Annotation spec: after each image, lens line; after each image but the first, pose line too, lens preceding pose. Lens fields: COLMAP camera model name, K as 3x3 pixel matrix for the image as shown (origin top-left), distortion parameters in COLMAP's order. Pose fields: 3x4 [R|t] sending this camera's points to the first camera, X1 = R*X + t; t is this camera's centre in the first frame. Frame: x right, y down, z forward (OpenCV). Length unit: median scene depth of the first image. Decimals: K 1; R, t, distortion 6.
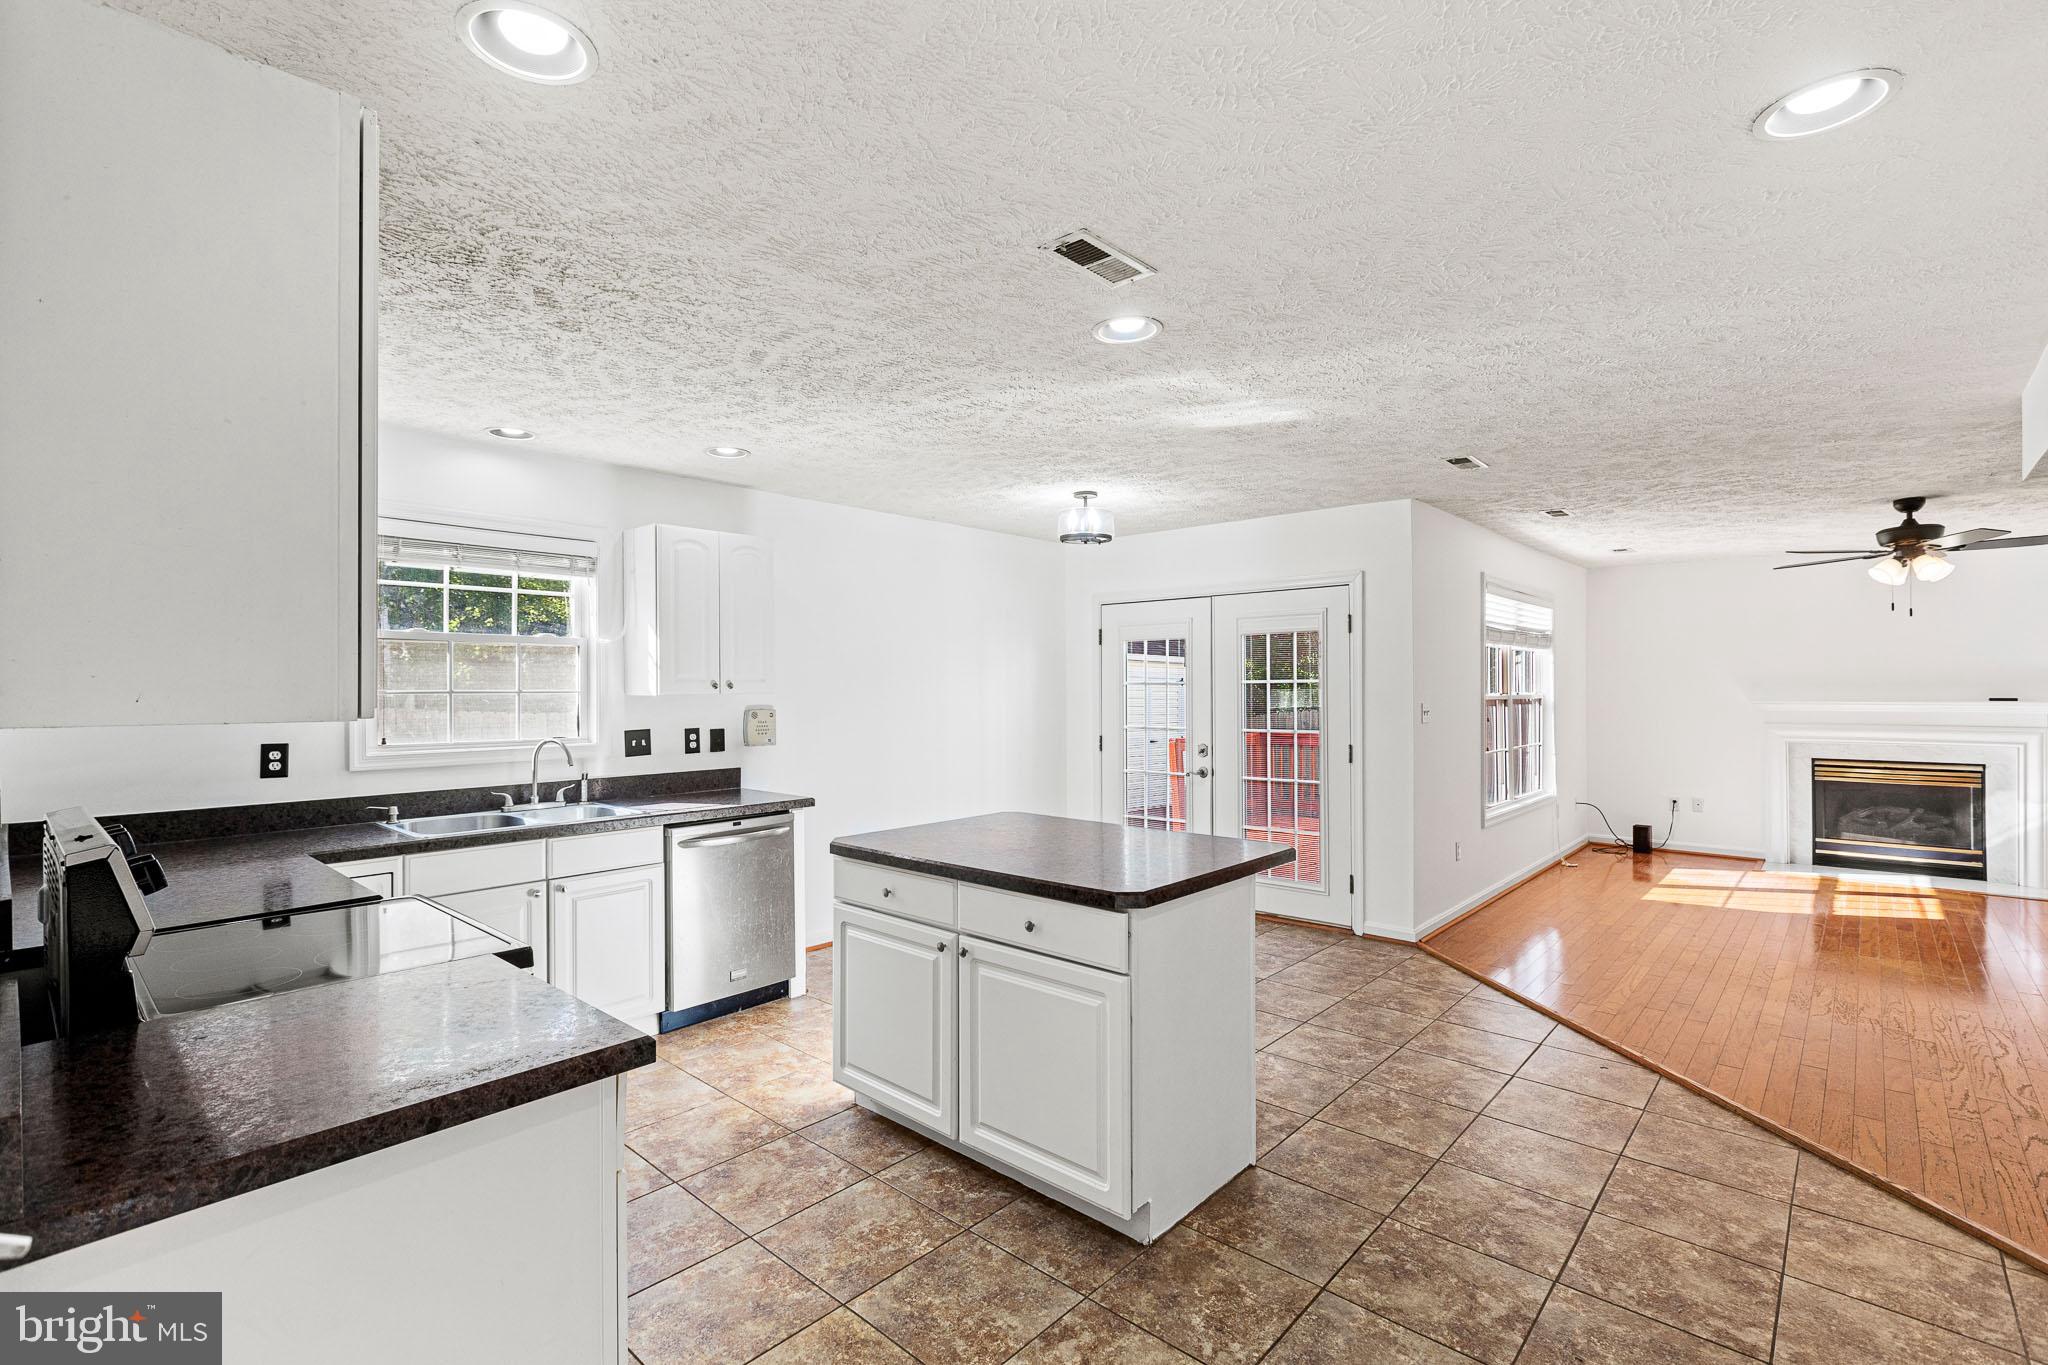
lens RADIAL K [[918.0, 0, 1023.2], [0, 918.0, 691.7], [0, 0, 1]] dist [0.000997, -0.001079]
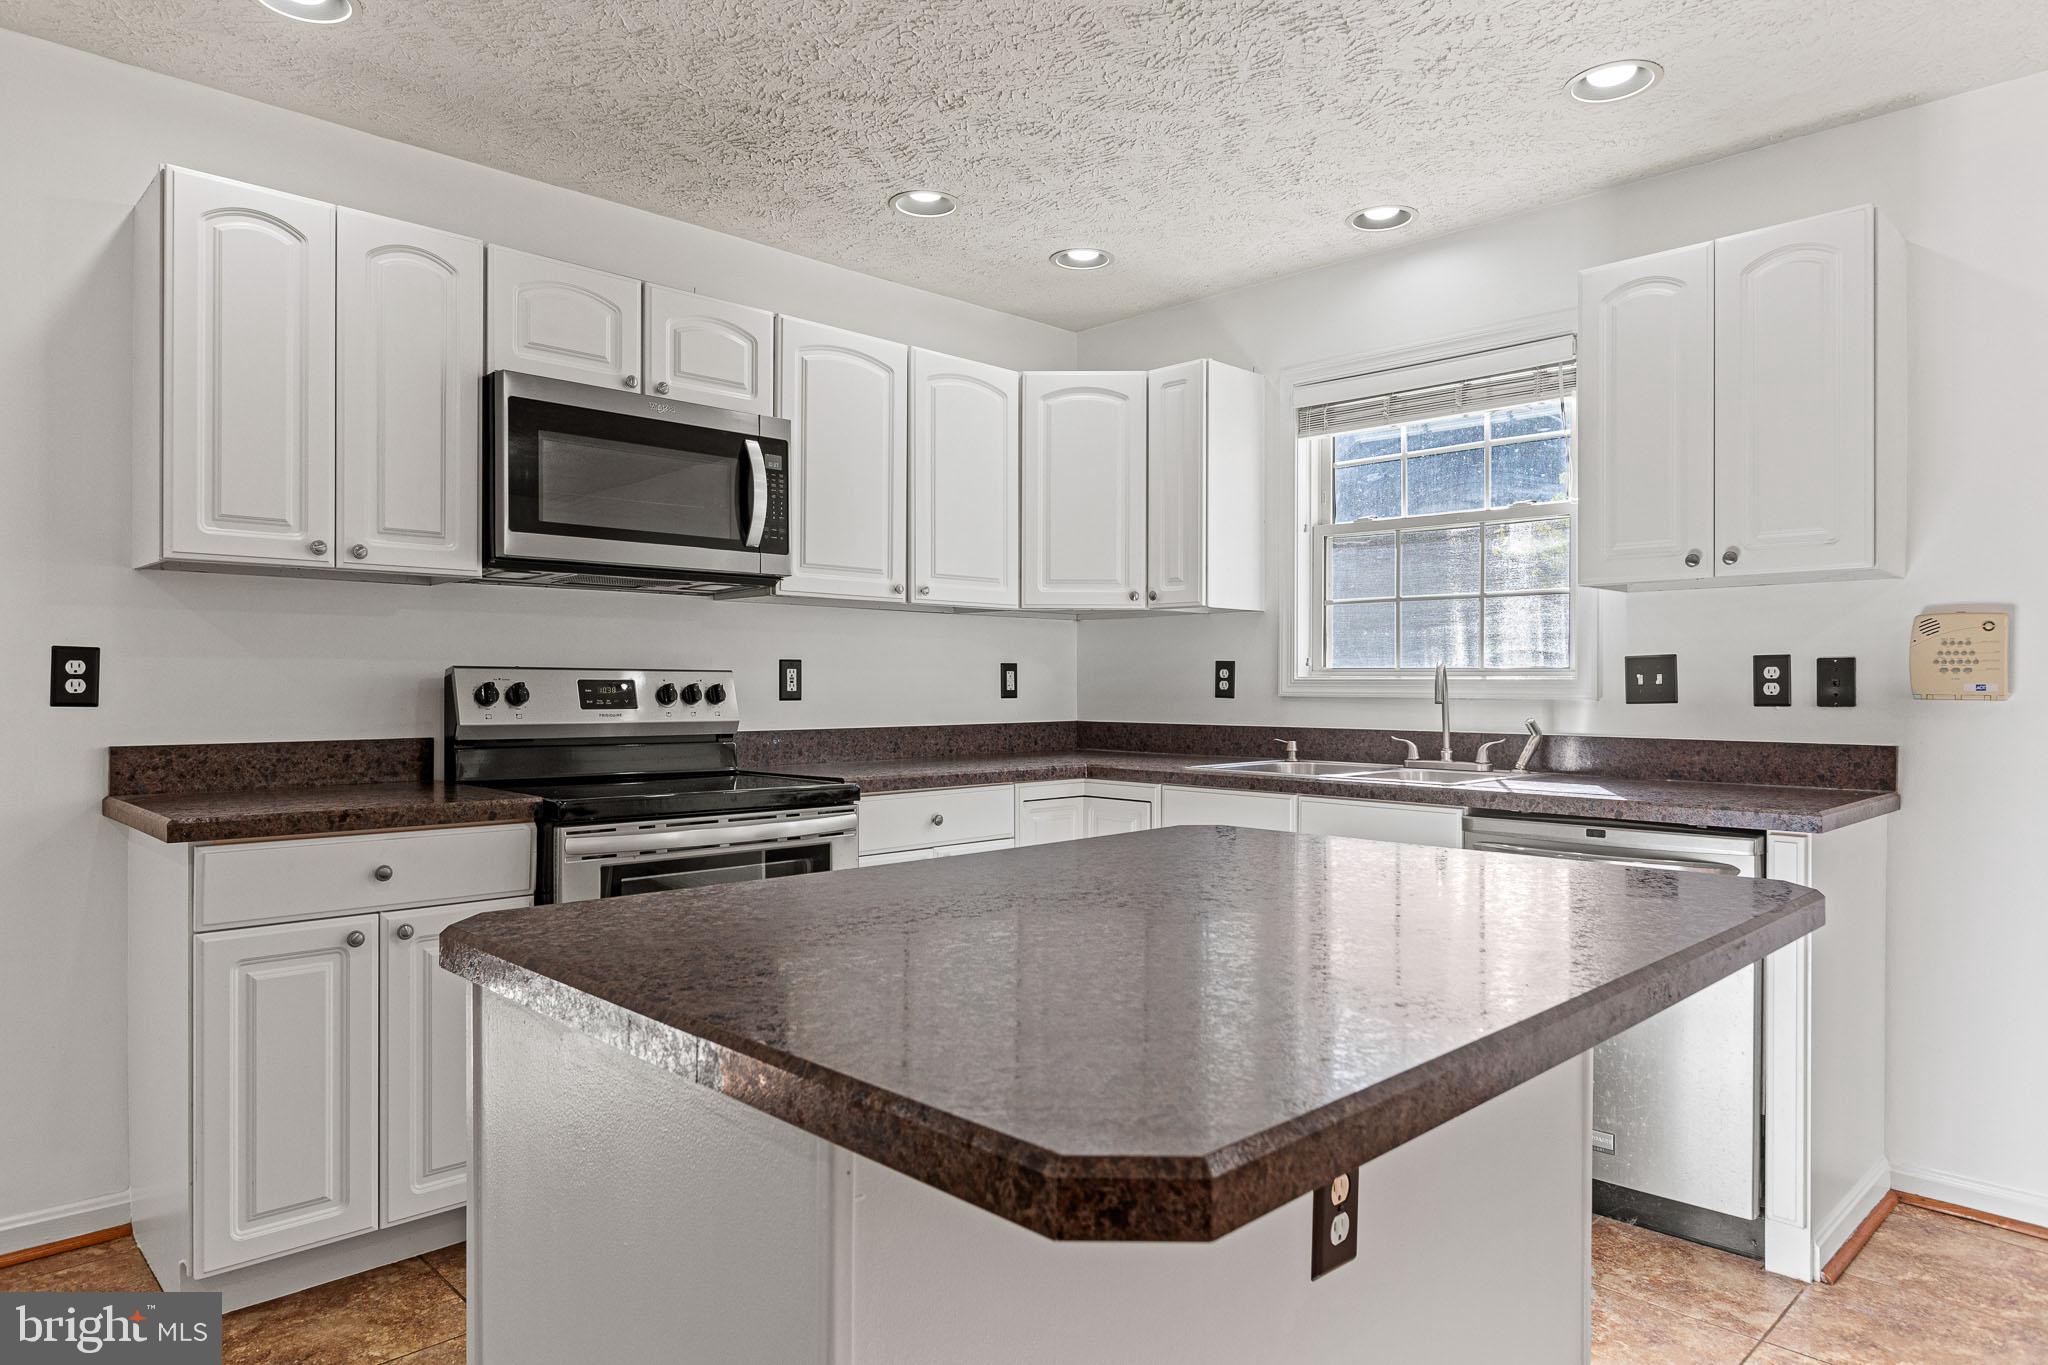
lens RADIAL K [[1253.0, 0, 1017.7], [0, 1253.0, 689.7], [0, 0, 1]] dist [0.009673, 0.001429]
pose [[-0.064601, 0.008511, -0.997875, 0.322909], [-0.008377, 0.999924, 0.009071, 0.053997], [0.997876, 0.008945, -0.064525, 0.626291]]
